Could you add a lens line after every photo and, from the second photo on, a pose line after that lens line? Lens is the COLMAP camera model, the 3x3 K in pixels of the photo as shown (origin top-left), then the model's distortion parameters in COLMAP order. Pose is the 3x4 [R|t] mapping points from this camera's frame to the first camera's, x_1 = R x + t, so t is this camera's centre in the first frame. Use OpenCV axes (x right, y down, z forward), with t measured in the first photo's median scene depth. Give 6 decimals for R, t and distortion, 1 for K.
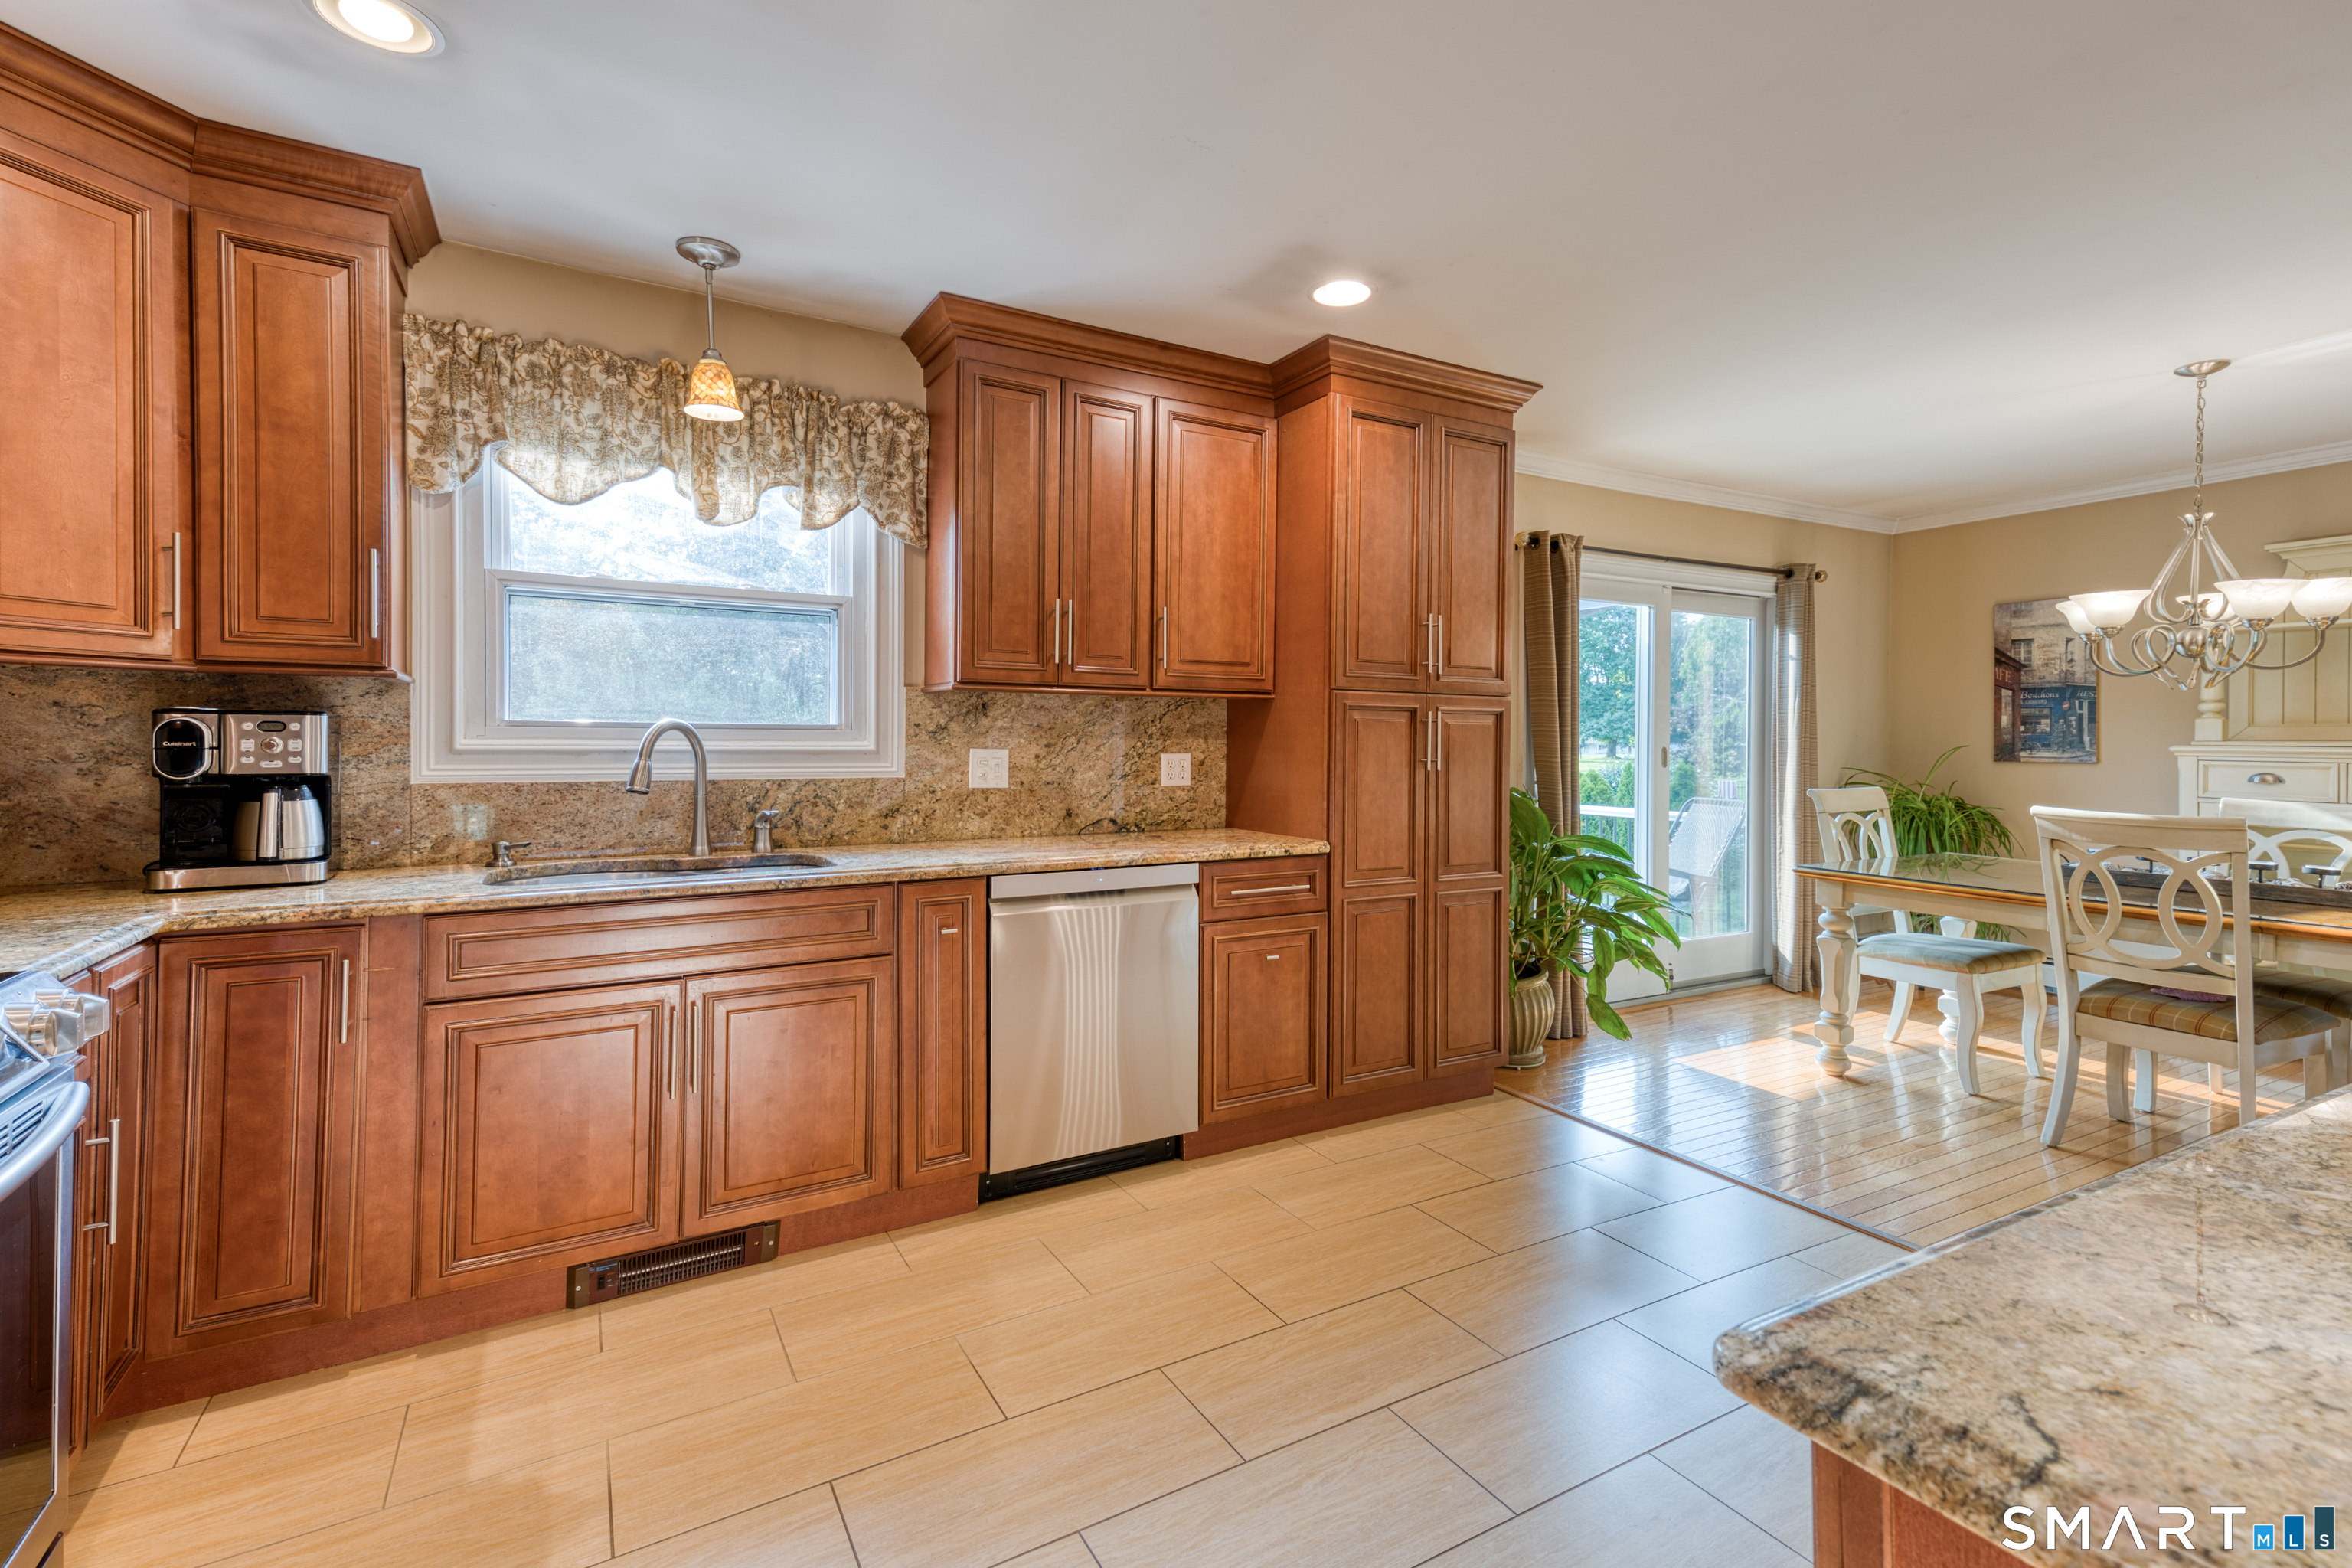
lens RADIAL K [[1038.8, 0, 1163.5], [0, 1038.8, 743.8], [0, 0, 1]] dist [0.043921, -0.004802]
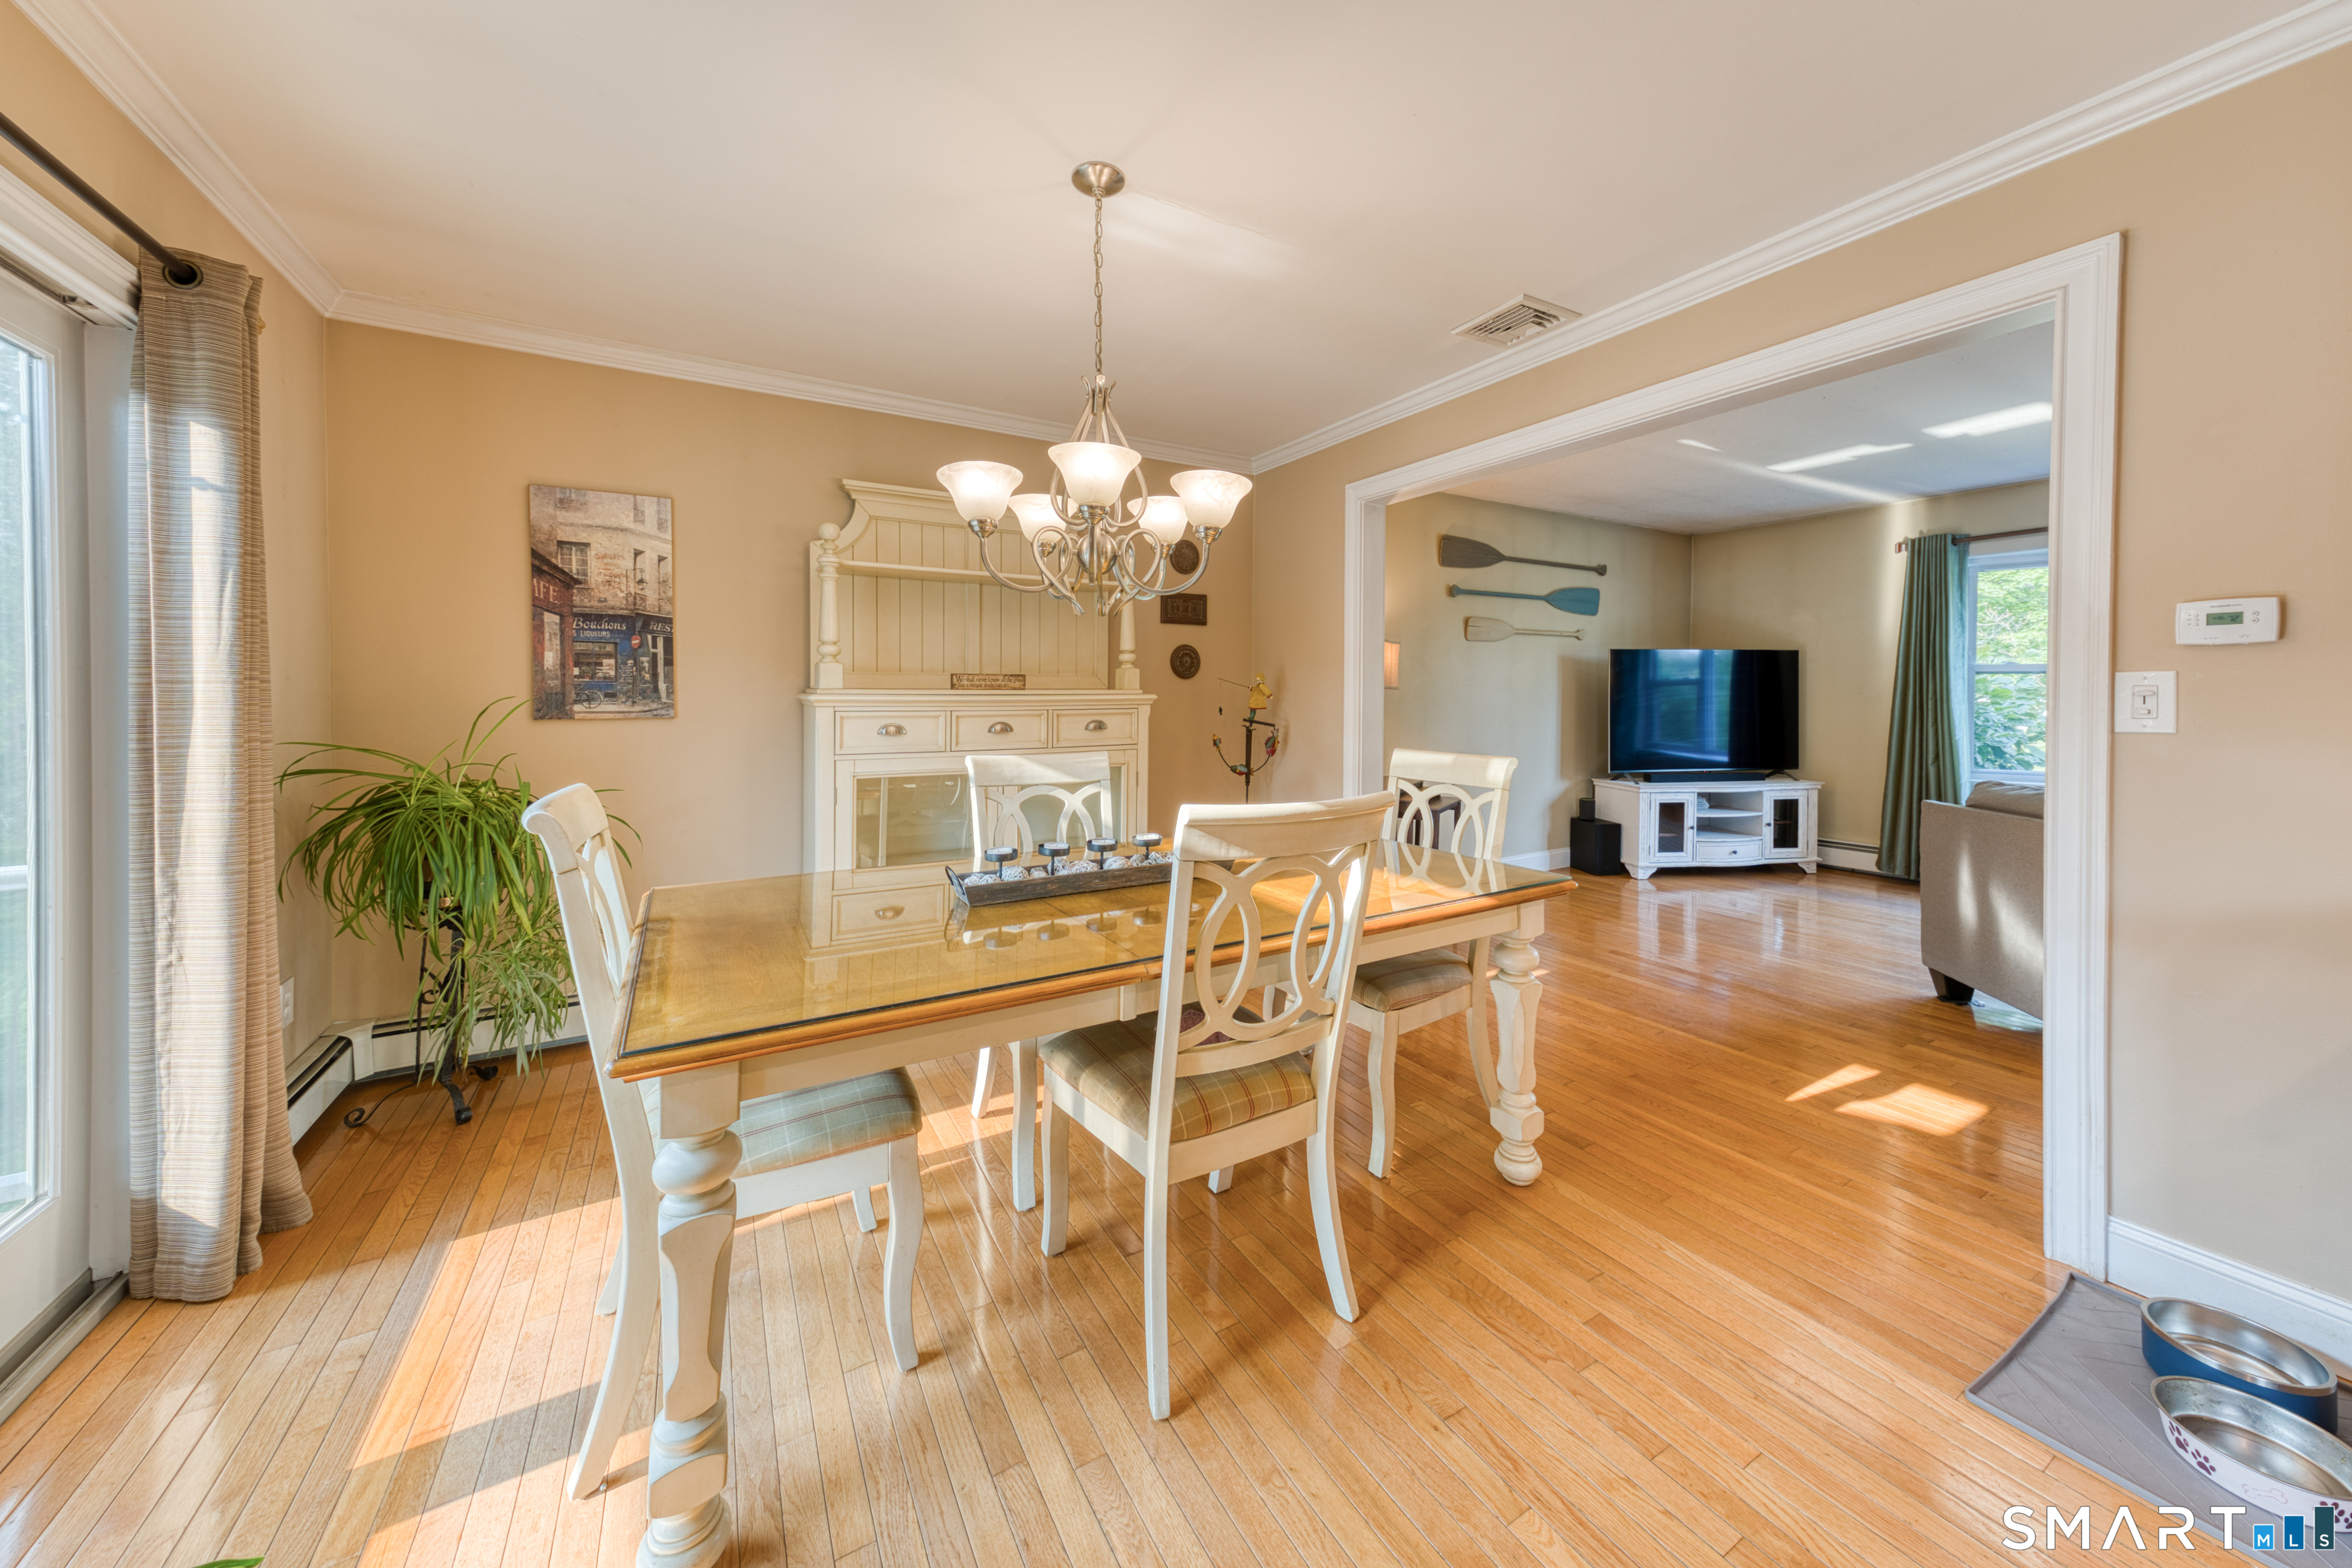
lens RADIAL K [[821.5, 0, 1156.7], [0, 821.5, 709.3], [0, 0, 1]] dist [0.019920, -0.000106]
pose [[-0.016500, -0.023317, 0.999592, 0.259741], [0.005922, 0.999708, 0.023418, -0.000065], [-0.999846, 0.006306, -0.016357, 0.634528]]
